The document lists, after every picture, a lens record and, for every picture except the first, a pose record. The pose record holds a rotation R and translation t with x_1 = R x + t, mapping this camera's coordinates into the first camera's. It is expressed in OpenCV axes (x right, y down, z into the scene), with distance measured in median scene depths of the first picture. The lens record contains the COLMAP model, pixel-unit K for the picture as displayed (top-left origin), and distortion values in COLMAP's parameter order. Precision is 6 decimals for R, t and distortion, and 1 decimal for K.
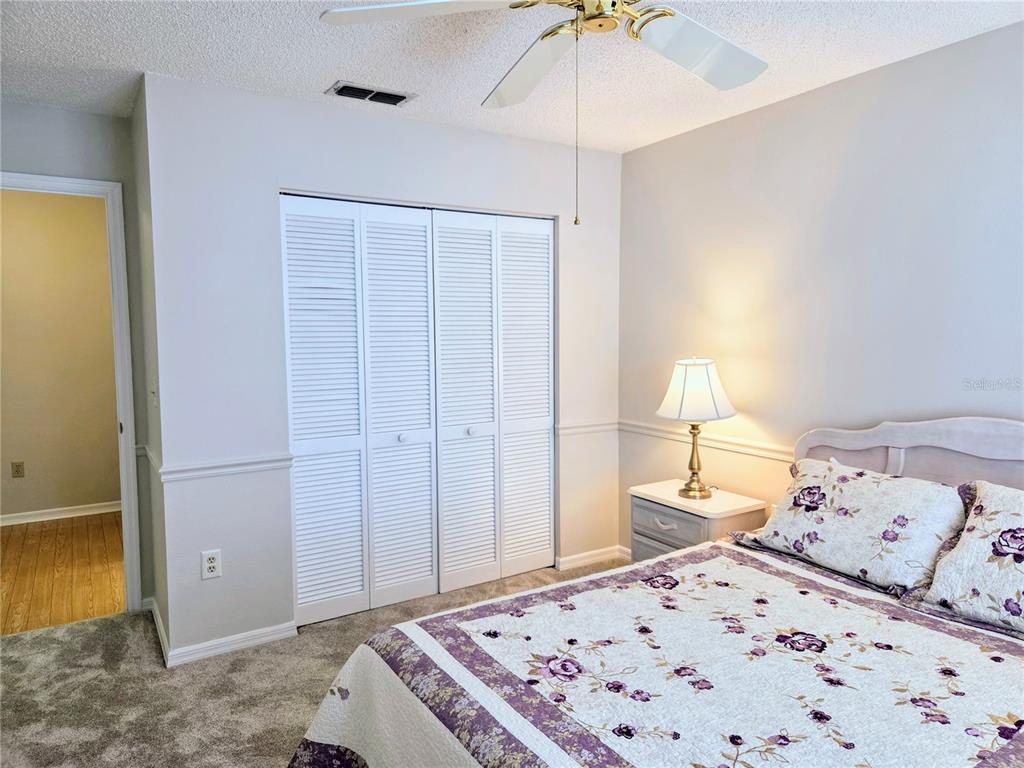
lens RADIAL K [[685.4, 0, 512.4], [0, 685.4, 386.7], [0, 0, 1]] dist [0.071935, -0.065866]
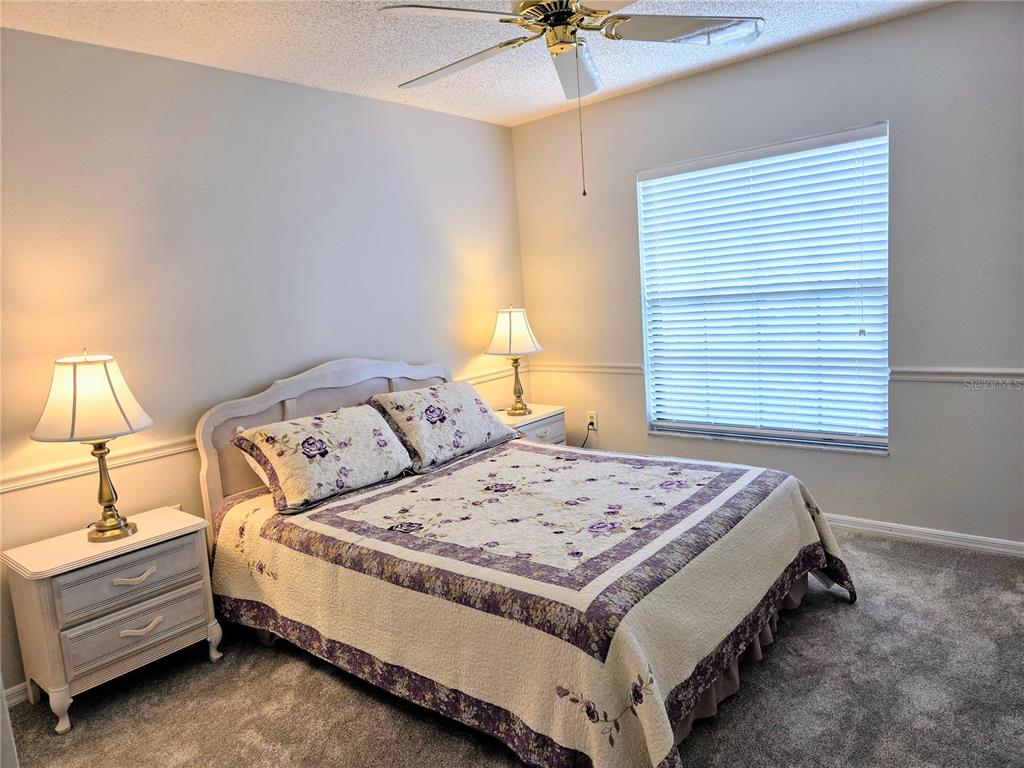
lens RADIAL K [[685.4, 0, 512.4], [0, 685.4, 386.7], [0, 0, 1]] dist [0.071935, -0.065866]
pose [[-0.301949, -0.108333, 0.947149, -0.921711], [0.162094, 0.973221, 0.162990, -0.088183], [-0.939443, 0.202742, -0.276303, 1.228141]]
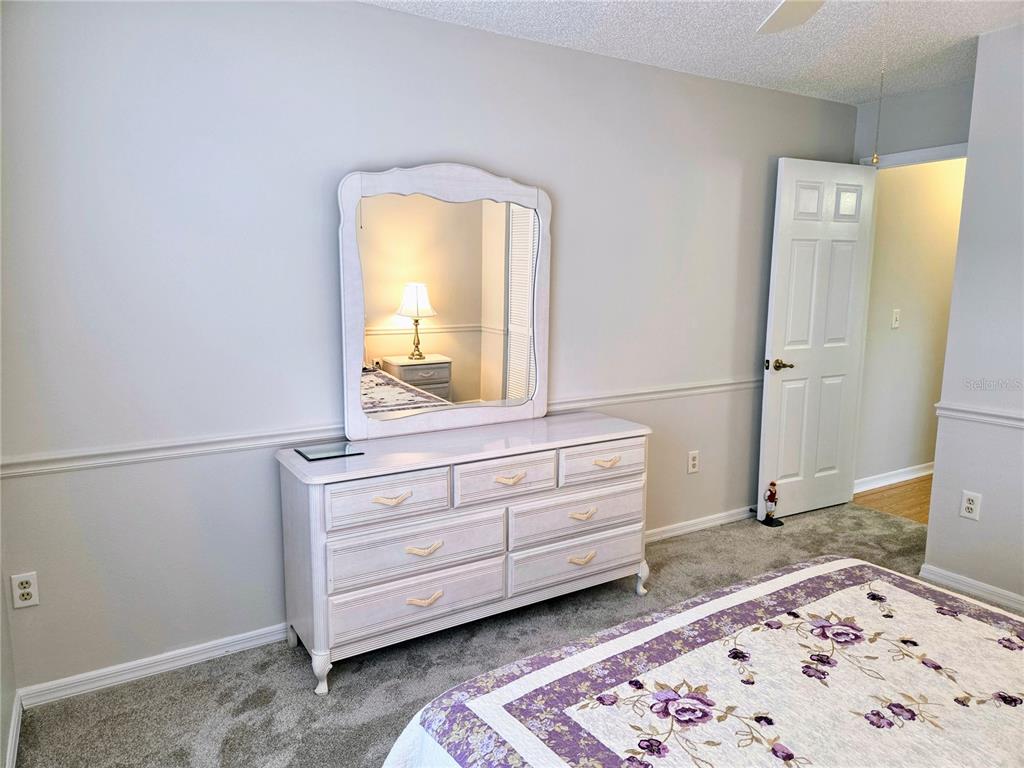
lens RADIAL K [[685.4, 0, 512.4], [0, 685.4, 386.7], [0, 0, 1]] dist [0.071935, -0.065866]
pose [[-0.018795, 0.157510, -0.987338, 0.818279], [-0.081813, 0.983959, 0.158528, -0.040107], [0.996470, 0.083757, -0.005607, 0.433981]]
